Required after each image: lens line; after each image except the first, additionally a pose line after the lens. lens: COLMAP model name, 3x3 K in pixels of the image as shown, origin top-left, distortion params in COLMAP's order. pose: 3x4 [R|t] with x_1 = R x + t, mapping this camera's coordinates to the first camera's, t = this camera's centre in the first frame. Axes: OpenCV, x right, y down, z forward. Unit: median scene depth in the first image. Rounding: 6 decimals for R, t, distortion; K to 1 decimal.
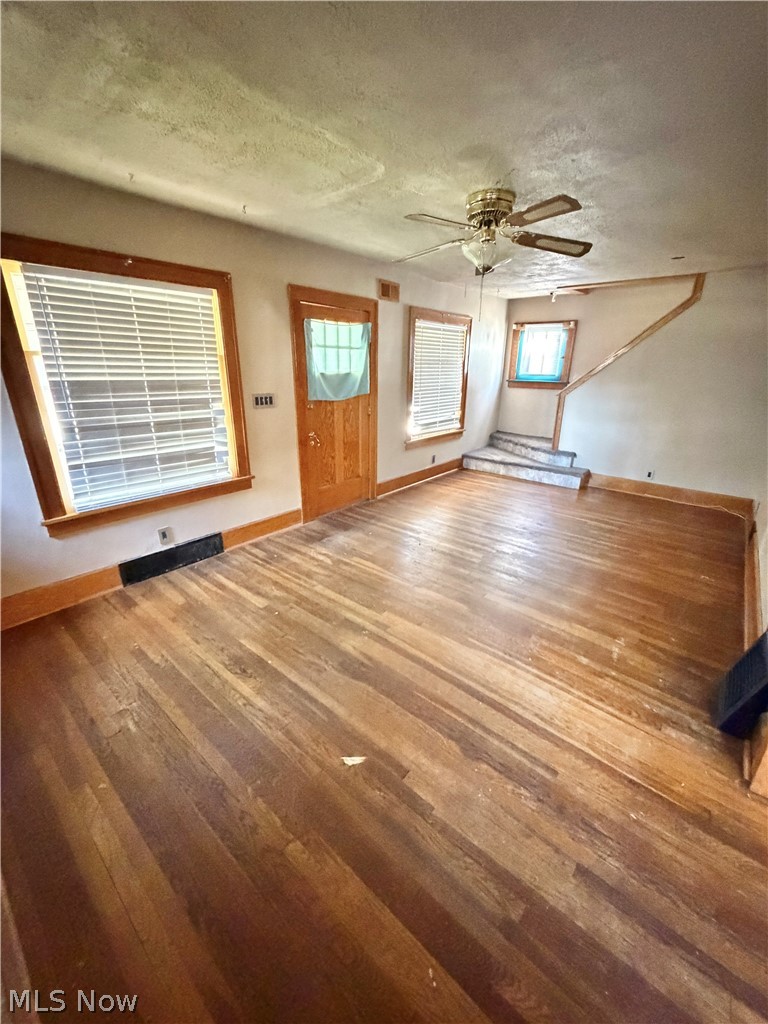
lens RADIAL K [[410.8, 0, 382.4], [0, 410.8, 511.2], [0, 0, 1]] dist [-0.003740, 0.000803]
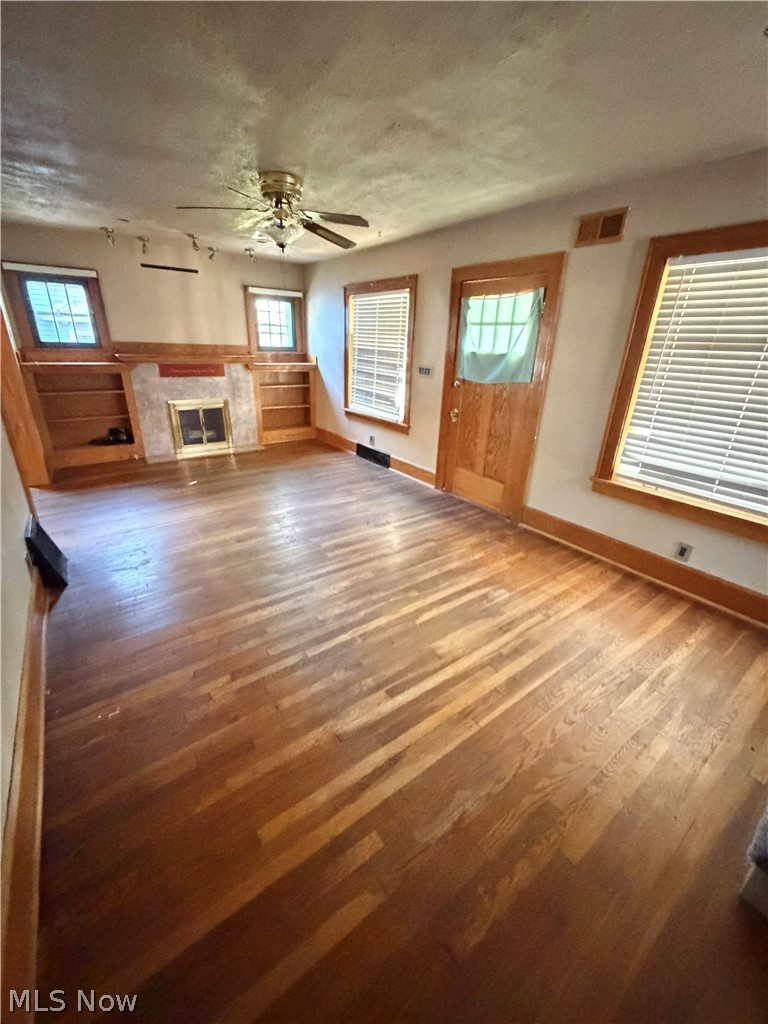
lens RADIAL K [[410.8, 0, 384.4], [0, 410.8, 505.6], [0, 0, 1]] dist [-0.003740, 0.000803]
pose [[-0.233870, 0.347388, -0.908090, 0.954878], [-0.360528, 0.836420, 0.412821, -0.375275], [0.902953, 0.423938, -0.070370, 1.083426]]
